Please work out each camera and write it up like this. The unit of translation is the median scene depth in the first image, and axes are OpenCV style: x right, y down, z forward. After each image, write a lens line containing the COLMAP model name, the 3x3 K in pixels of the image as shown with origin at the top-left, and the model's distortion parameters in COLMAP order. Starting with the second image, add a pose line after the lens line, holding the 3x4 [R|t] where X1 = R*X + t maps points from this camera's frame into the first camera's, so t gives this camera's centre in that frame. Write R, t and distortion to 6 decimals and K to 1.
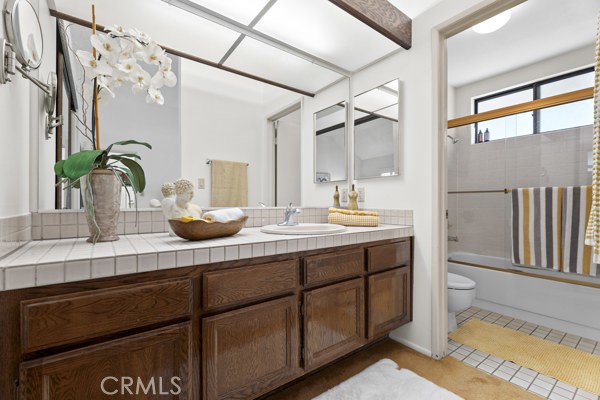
lens RADIAL K [[268.2, 0, 297.8], [0, 268.2, 202.9], [0, 0, 1]] dist [0.003040, -0.001181]
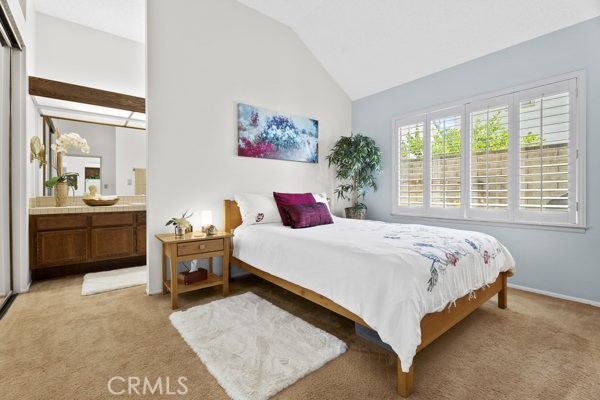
lens RADIAL K [[268.2, 0, 294.3], [0, 268.2, 191.2], [0, 0, 1]] dist [0.003040, -0.001181]
pose [[0.999403, -0.009278, 0.033281, 2.180237], [0.009466, 0.999940, -0.005513, 0.012888], [-0.033228, 0.005824, 0.999431, -2.552280]]
